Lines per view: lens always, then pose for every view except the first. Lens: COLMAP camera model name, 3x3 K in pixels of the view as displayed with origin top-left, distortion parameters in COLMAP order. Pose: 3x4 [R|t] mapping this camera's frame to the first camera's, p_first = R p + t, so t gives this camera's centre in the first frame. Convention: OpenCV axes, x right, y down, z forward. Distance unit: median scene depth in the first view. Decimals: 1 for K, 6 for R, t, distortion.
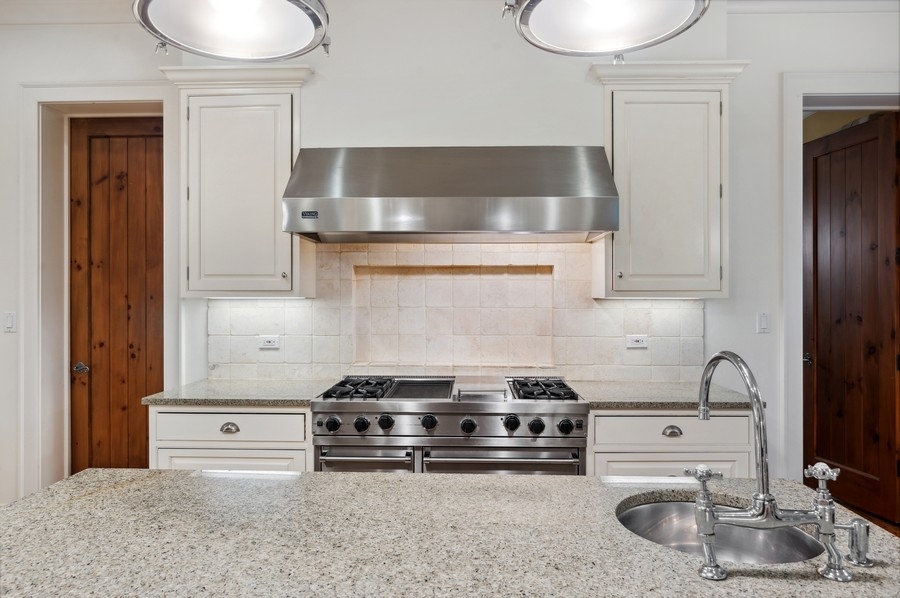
lens RADIAL K [[602.2, 0, 449.9], [0, 602.2, 296.1], [0, 0, 1]] dist [0.007490, 0.002317]
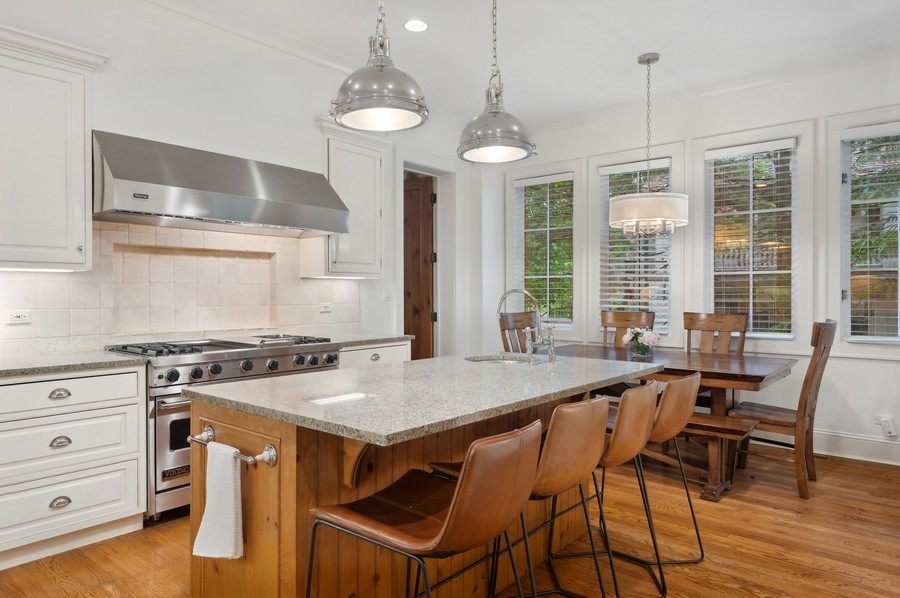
lens RADIAL K [[577.8, 0, 448.7], [0, 577.8, 298.1], [0, 0, 1]] dist [0.005839, 0.000810]
pose [[0.623572, -0.008801, 0.781716, -0.596007], [-0.000465, 0.999932, 0.011629, 0.035048], [-0.781766, -0.007615, 0.623526, -0.114978]]
